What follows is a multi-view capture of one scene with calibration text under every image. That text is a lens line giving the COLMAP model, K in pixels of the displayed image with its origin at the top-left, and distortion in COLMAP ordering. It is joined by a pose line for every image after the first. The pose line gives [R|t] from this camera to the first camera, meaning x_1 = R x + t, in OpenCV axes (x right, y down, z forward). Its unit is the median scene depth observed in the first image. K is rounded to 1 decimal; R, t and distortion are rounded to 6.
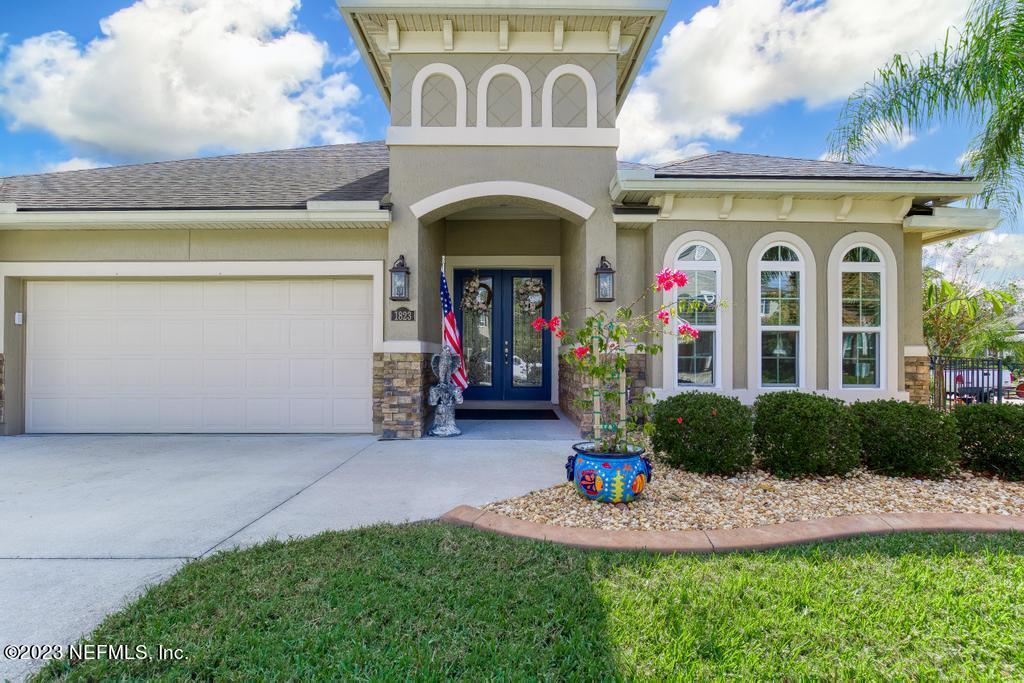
lens RADIAL K [[582.3, 0, 512.0], [0, 582.3, 341.5], [0, 0, 1]] dist [-0.000220, -0.000024]
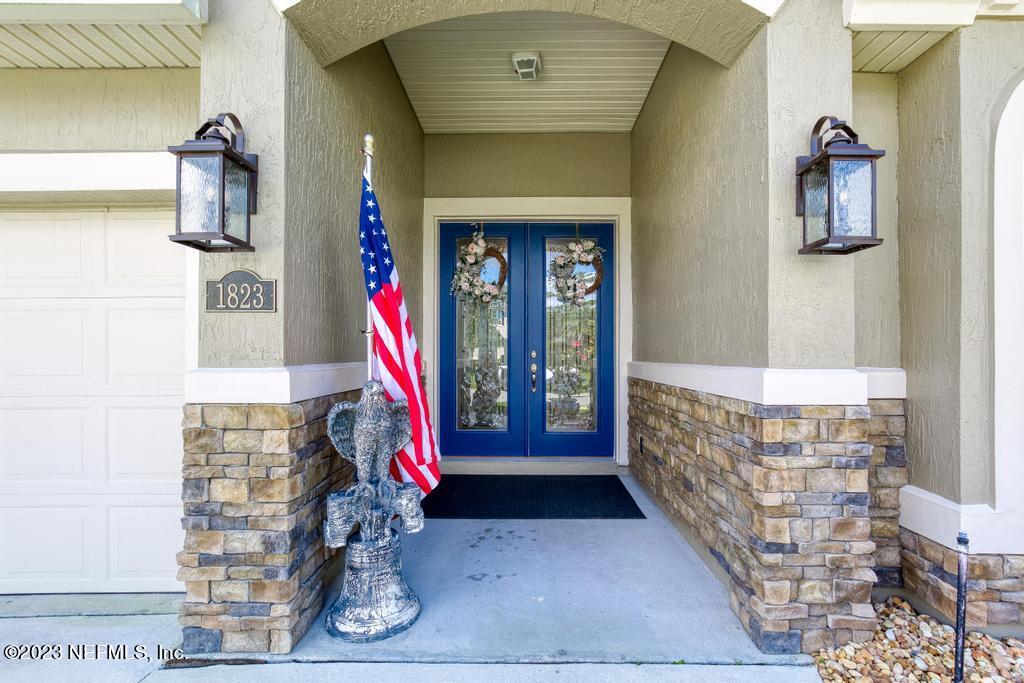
lens RADIAL K [[471.0, 0, 524.5], [0, 471.0, 339.5], [0, 0, 1]] dist [-0.000067, -0.000006]
pose [[0.999841, -0.002057, -0.017739, -0.013694], [0.002185, 0.999972, 0.007189, -0.019877], [0.017723, -0.007227, 0.999817, 0.710686]]
